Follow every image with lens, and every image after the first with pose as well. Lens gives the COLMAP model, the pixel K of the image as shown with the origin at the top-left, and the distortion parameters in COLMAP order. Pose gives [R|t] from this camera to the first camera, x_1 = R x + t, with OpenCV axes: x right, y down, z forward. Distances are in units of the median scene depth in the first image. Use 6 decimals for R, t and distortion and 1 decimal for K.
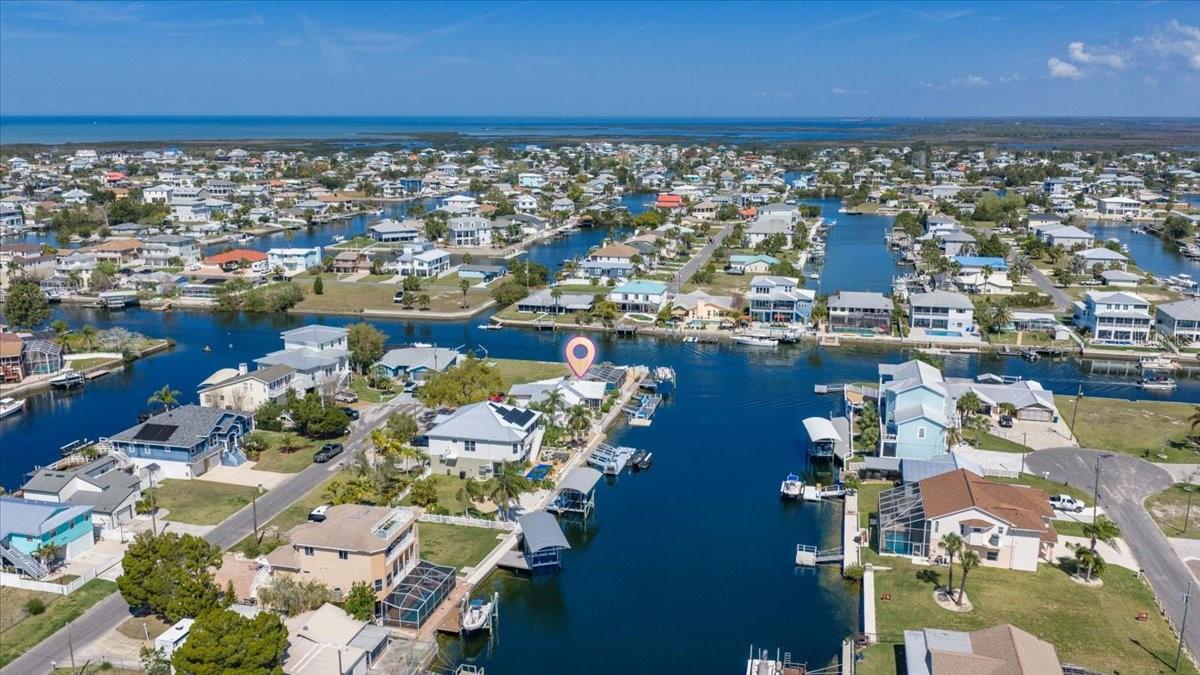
lens RADIAL K [[988.3, 0, 607.8], [0, 988.3, 337.2], [0, 0, 1]] dist [0.024875, -0.059121]
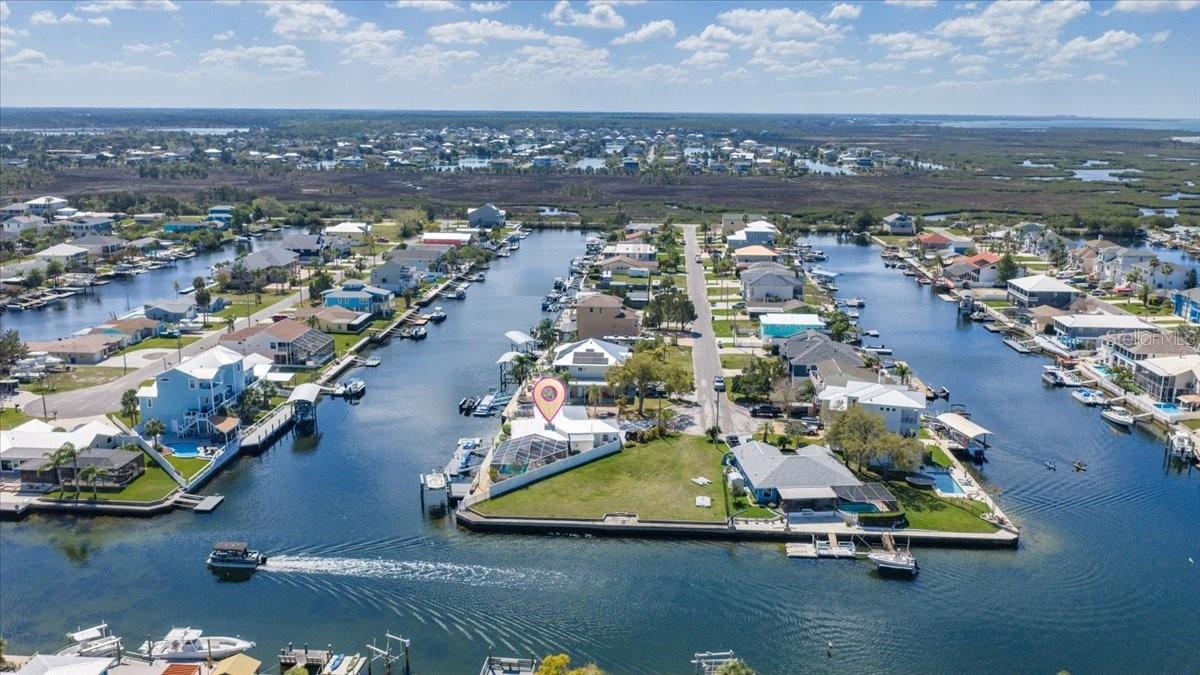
lens RADIAL K [[988.3, 0, 606.1], [0, 988.3, 334.5], [0, 0, 1]] dist [0.024875, -0.059121]
pose [[-0.985050, 0.028862, -0.169833, 0.038635], [-0.047184, 0.902960, 0.427127, -0.259036], [0.165680, 0.428755, -0.888098, 1.138970]]
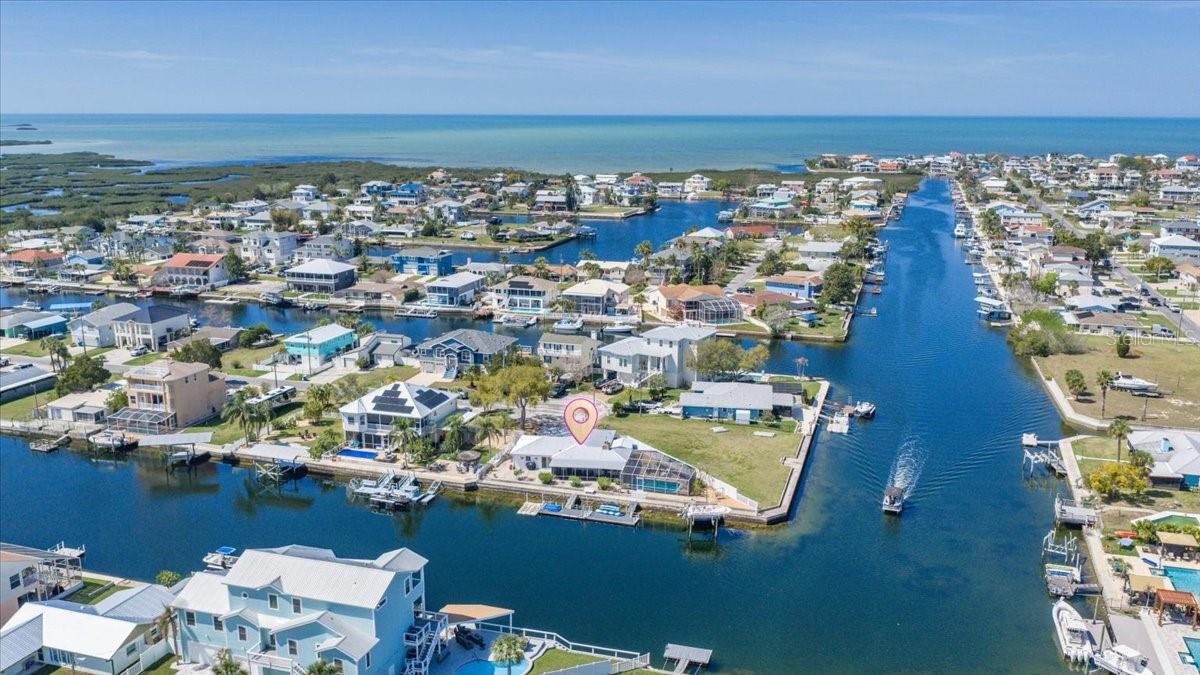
lens RADIAL K [[988.3, 0, 608.5], [0, 988.3, 337.8], [0, 0, 1]] dist [0.024875, -0.059121]
pose [[-0.066017, 0.220136, -0.973233, 0.478800], [-0.223473, 0.947322, 0.229435, -0.148299], [0.972472, 0.232638, -0.013345, 0.654012]]
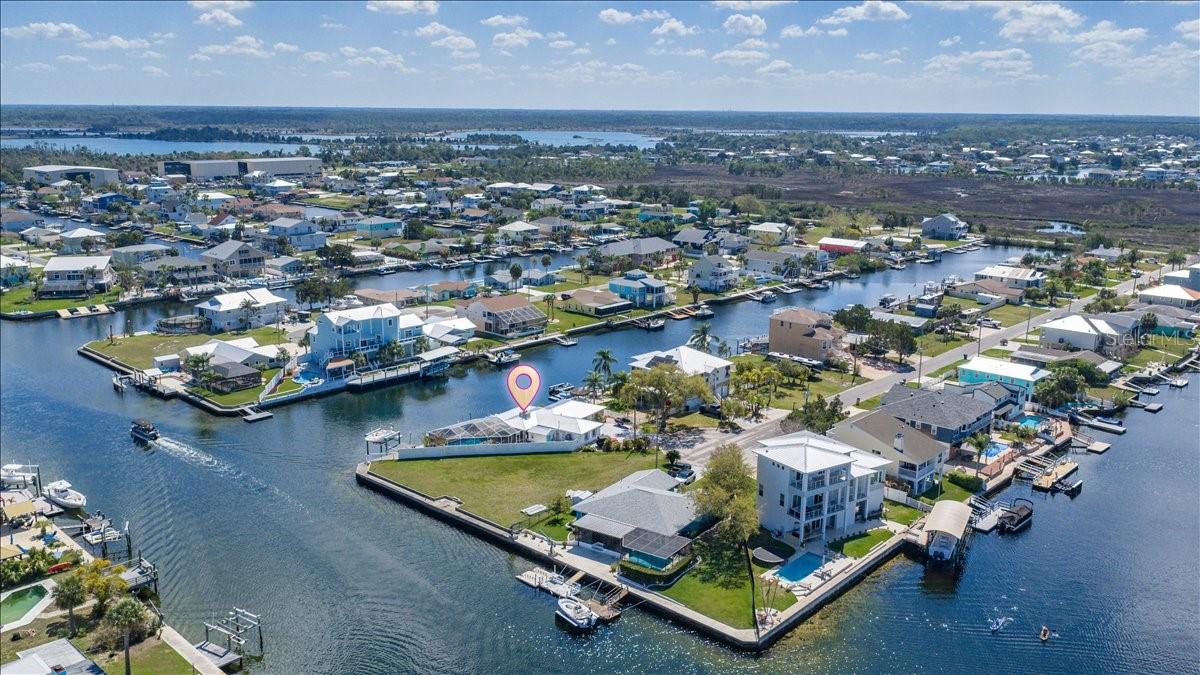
lens RADIAL K [[988.3, 0, 610.5], [0, 988.3, 340.5], [0, 0, 1]] dist [0.024875, -0.059121]
pose [[-0.875303, -0.120476, 0.468326, -0.332822], [0.095414, 0.906402, 0.411499, -0.244034], [-0.474068, 0.404871, -0.781882, 1.069938]]
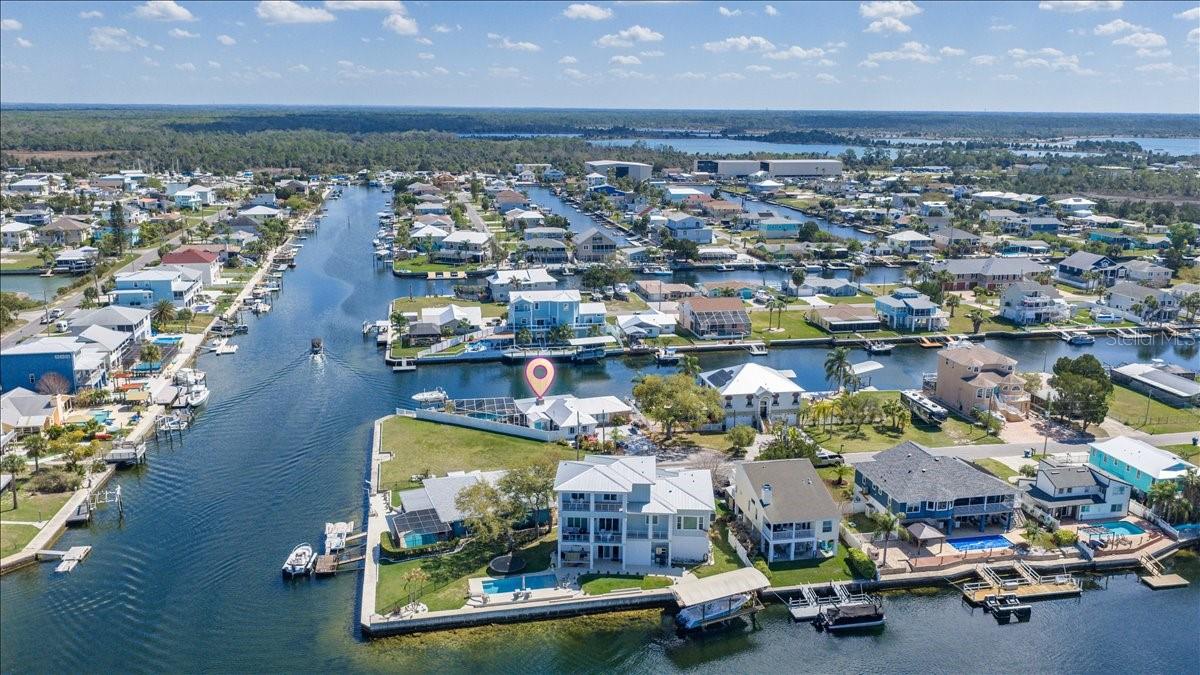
lens RADIAL K [[988.3, 0, 608.6], [0, 988.3, 340.8], [0, 0, 1]] dist [0.024875, -0.059121]
pose [[-0.422494, -0.213229, 0.880927, -0.565377], [0.191470, 0.929002, 0.316694, -0.188942], [-0.885911, 0.302472, -0.351670, 0.823589]]
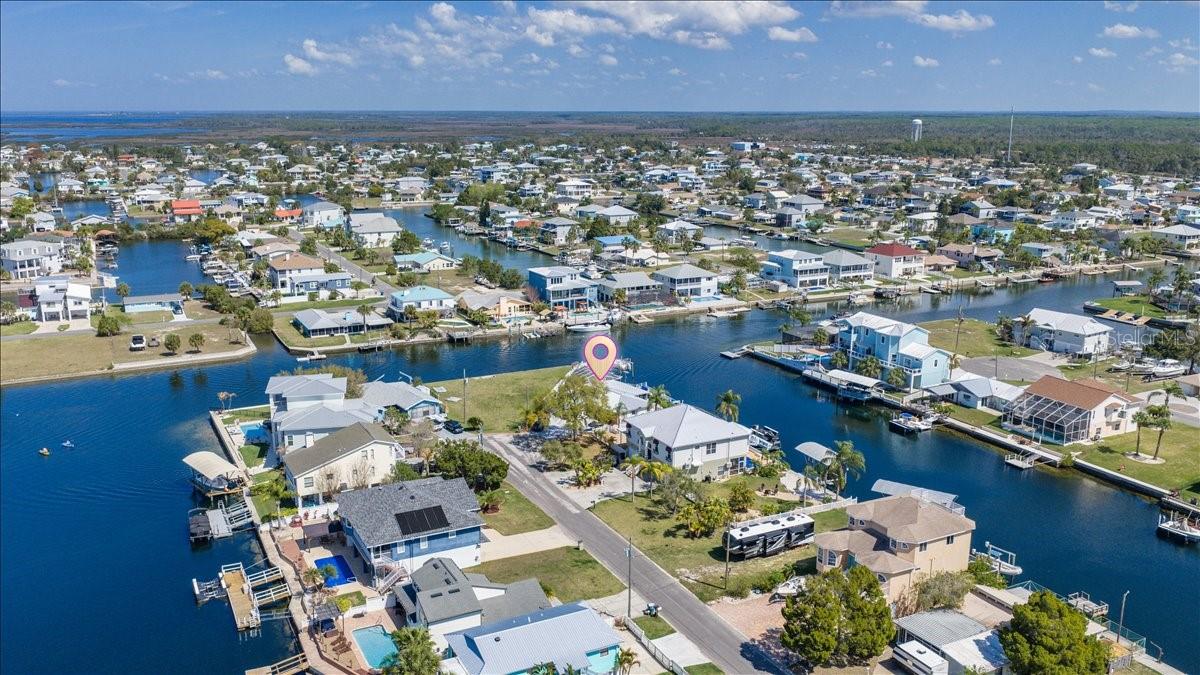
lens RADIAL K [[988.3, 0, 608.4], [0, 988.3, 339.0], [0, 0, 1]] dist [0.024875, -0.059121]
pose [[0.755890, -0.147804, 0.637796, -0.427913], [0.143170, 0.987922, 0.059264, -0.036785], [-0.638852, 0.046517, 0.767922, 0.154941]]
